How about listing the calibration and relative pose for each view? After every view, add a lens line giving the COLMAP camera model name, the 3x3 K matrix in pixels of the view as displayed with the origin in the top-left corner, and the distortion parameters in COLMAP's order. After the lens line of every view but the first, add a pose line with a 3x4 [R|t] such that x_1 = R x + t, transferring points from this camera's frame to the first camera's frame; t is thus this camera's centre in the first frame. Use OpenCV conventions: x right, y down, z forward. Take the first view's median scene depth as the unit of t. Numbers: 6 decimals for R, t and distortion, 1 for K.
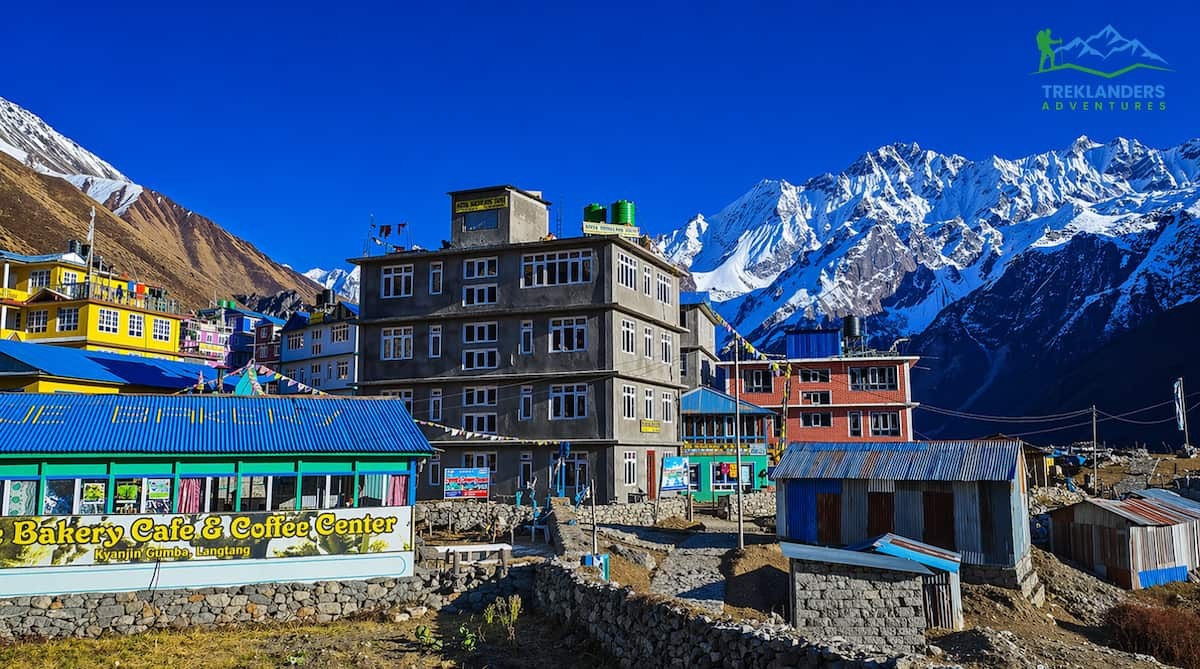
lens RADIAL K [[972.3, 0, 600.0], [0, 972.3, 398.6], [0, 0, 1]] dist [0.005901, -0.002979]
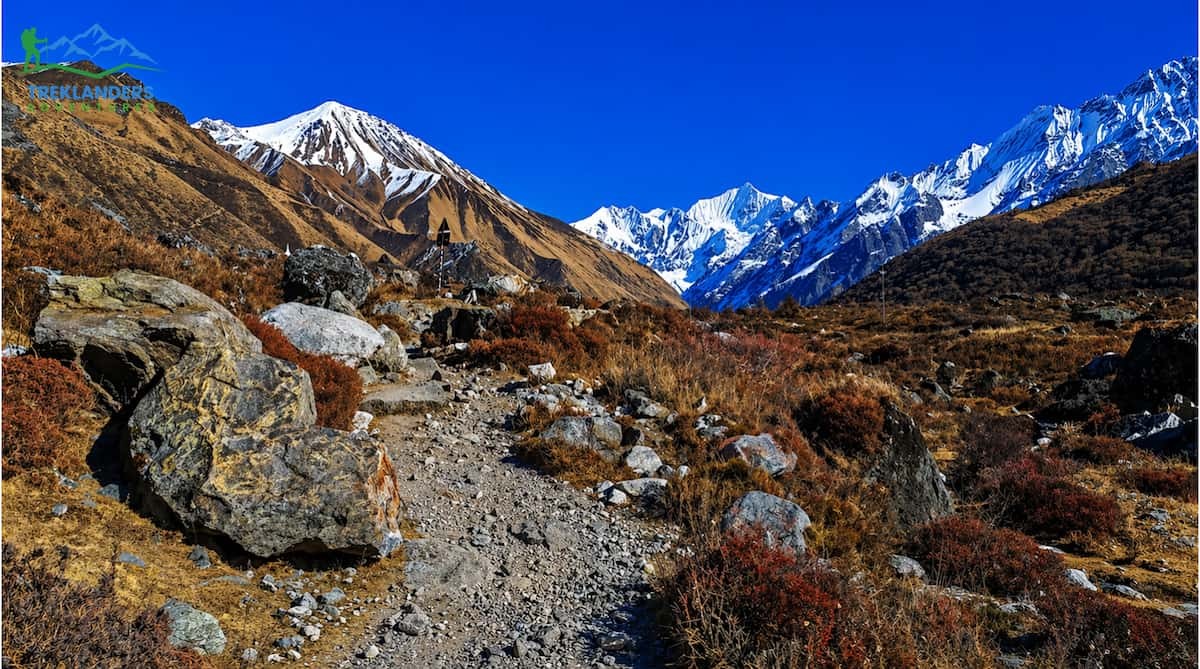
lens RADIAL K [[926.4, 0, 600.0], [0, 926.4, 334.5], [0, 0, 1]] dist [-0.012629, -0.002304]
pose [[0.935581, -0.000398, -0.353111, 0.120574], [0.003467, 0.999962, 0.008058, 0.012143], [0.353094, -0.008763, 0.935547, -0.127406]]
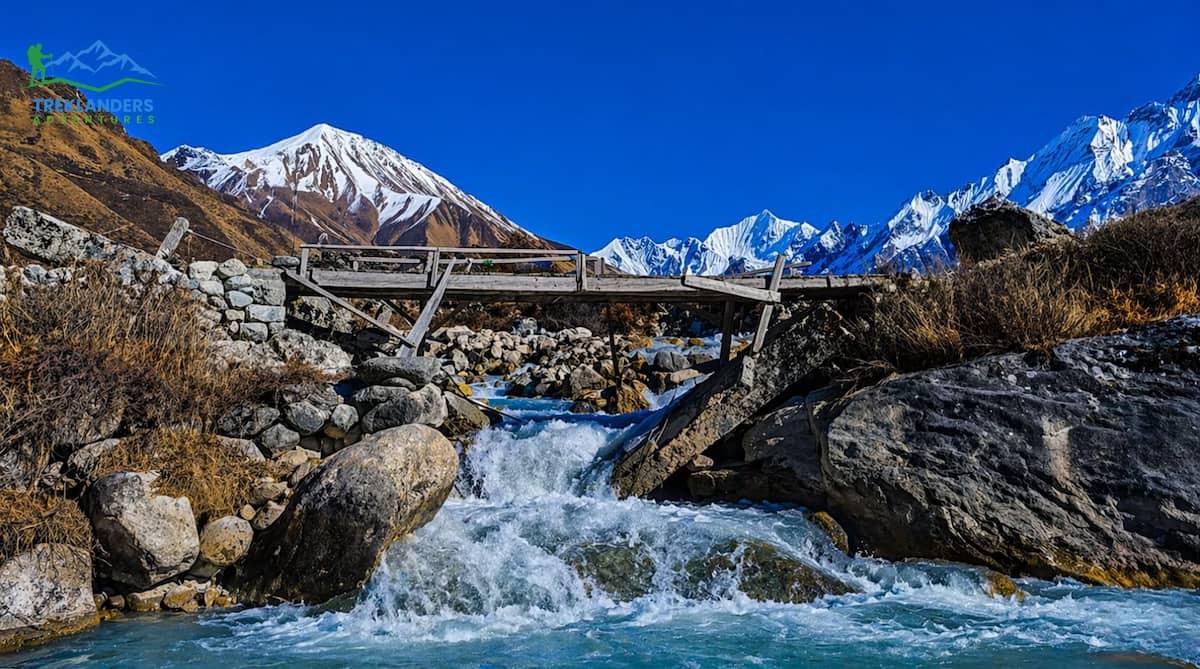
lens RADIAL K [[950.6, 0, 600.0], [0, 950.6, 334.5], [0, 0, 1]] dist [-0.000007, -0.005092]
pose [[0.929284, -0.034887, -0.367716, 0.098100], [0.025800, 0.999229, -0.029601, 0.010595], [0.368465, 0.018021, 0.929467, -0.078491]]
